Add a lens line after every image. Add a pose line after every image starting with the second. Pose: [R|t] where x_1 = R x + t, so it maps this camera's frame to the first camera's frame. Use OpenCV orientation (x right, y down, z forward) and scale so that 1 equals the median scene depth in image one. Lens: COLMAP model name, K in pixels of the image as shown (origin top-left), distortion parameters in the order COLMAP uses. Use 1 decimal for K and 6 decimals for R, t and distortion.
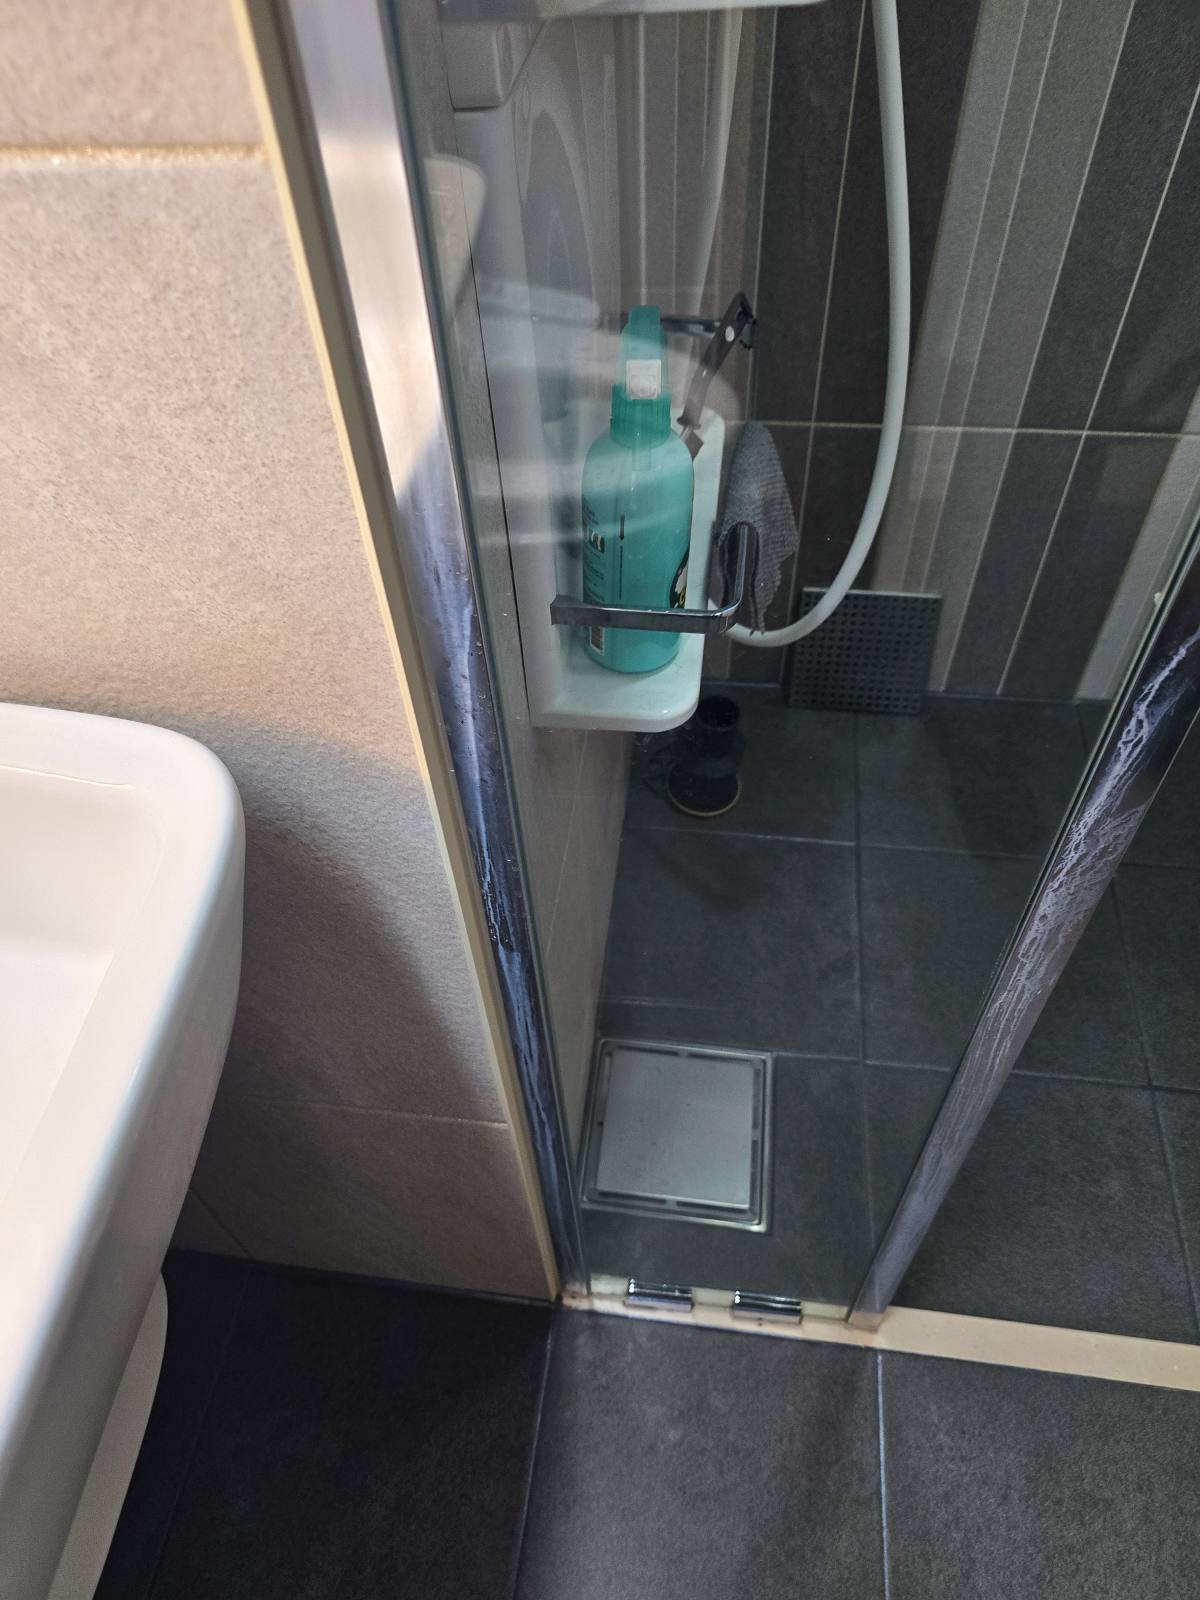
lens RADIAL K [[1092.2, 0, 590.8], [0, 1092.2, 802.4], [0, 0, 1]] dist [0.004766, -0.016178]
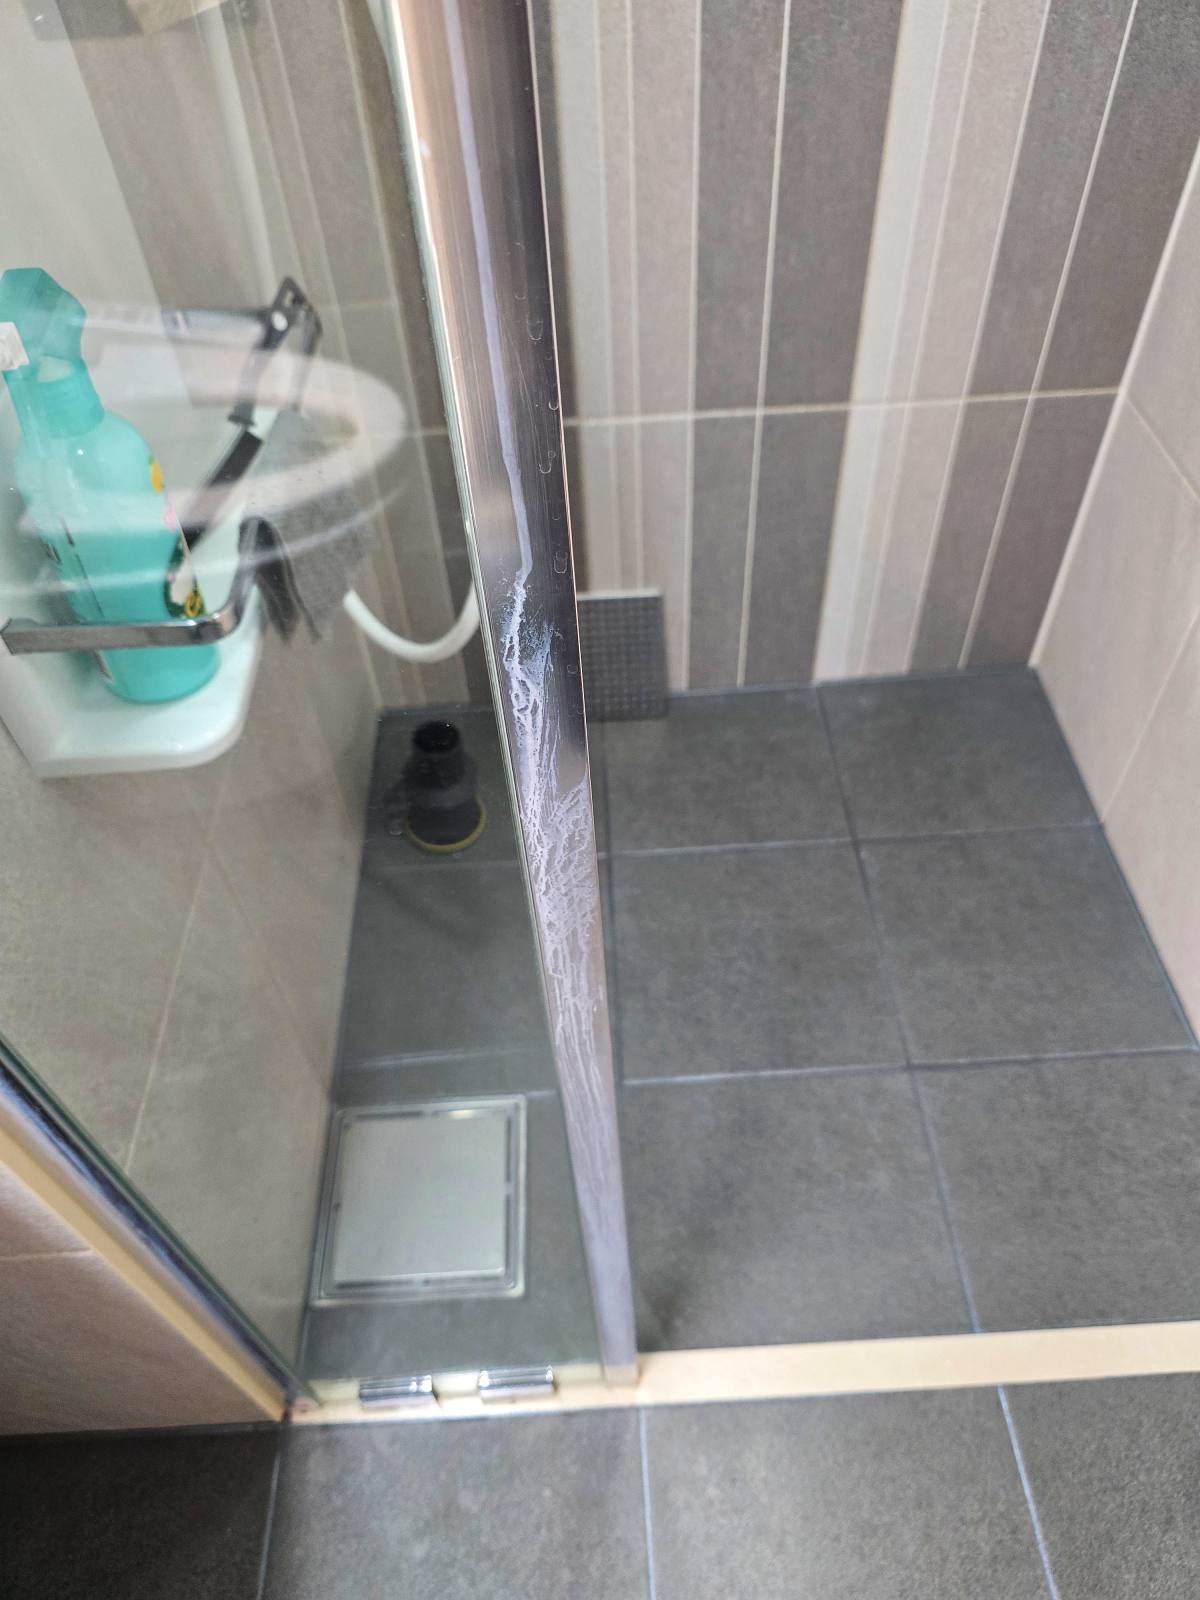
lens RADIAL K [[1092.2, 0, 613.3], [0, 1092.2, 797.6], [0, 0, 1]] dist [0.004766, -0.016178]
pose [[0.982932, -0.129268, 0.130896, 0.186642], [0.134039, 0.990572, -0.028284, 0.018784], [-0.126006, 0.045347, 0.990993, 0.071628]]
